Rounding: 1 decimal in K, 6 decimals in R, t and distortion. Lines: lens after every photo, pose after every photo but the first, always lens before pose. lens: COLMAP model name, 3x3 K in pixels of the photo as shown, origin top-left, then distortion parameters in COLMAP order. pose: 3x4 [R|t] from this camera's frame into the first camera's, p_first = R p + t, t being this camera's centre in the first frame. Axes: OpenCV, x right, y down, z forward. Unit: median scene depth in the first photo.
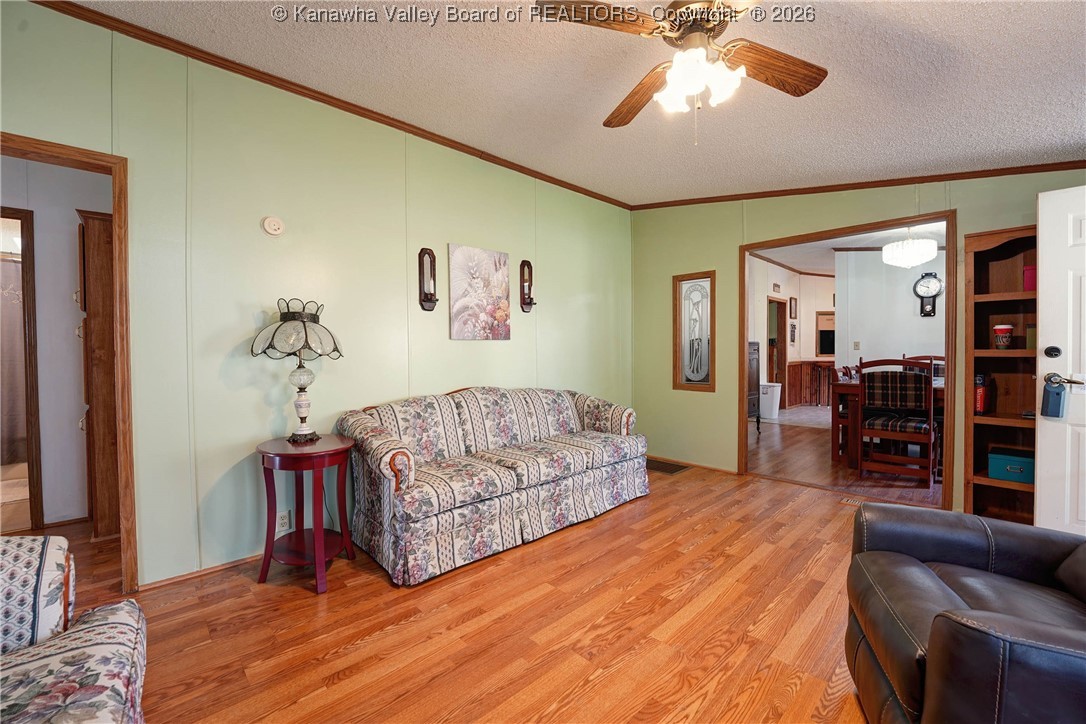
lens RADIAL K [[445.6, 0, 543.0], [0, 445.6, 362.0], [0, 0, 1]] dist [-0.026988, -0.000004]
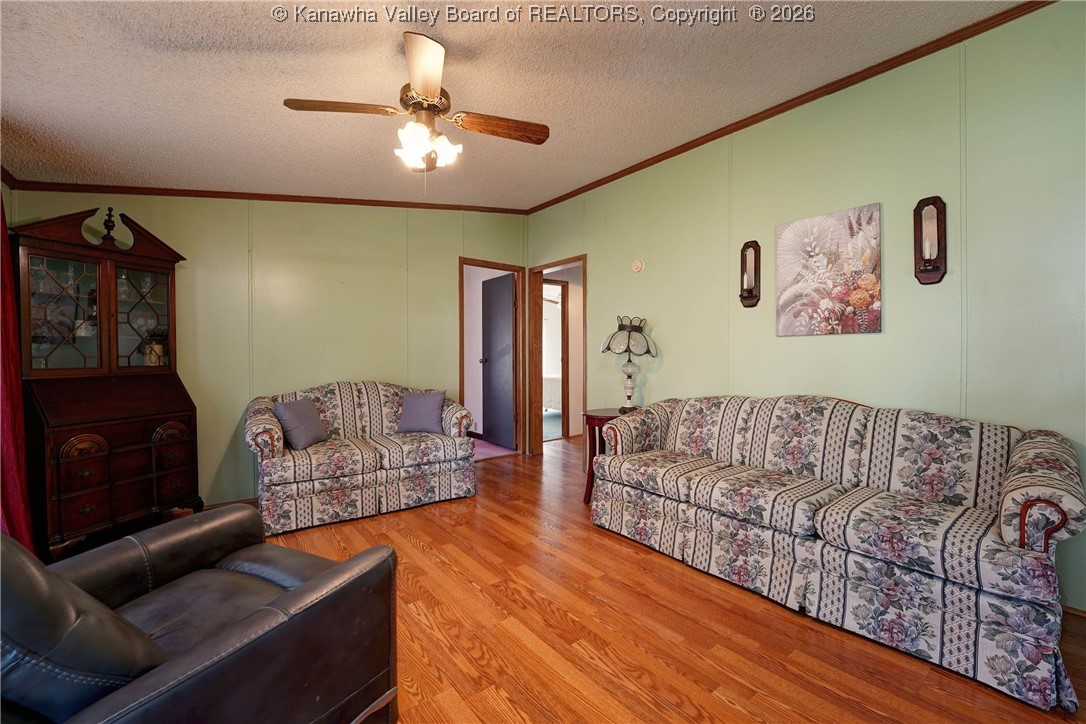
lens RADIAL K [[445.6, 0, 543.0], [0, 445.6, 362.0], [0, 0, 1]] dist [-0.026988, -0.000004]
pose [[-0.095050, 0.027630, -0.995089, 0.772653], [-0.013927, 0.999480, 0.029083, -0.021258], [0.995375, 0.016623, -0.094615, 0.698020]]
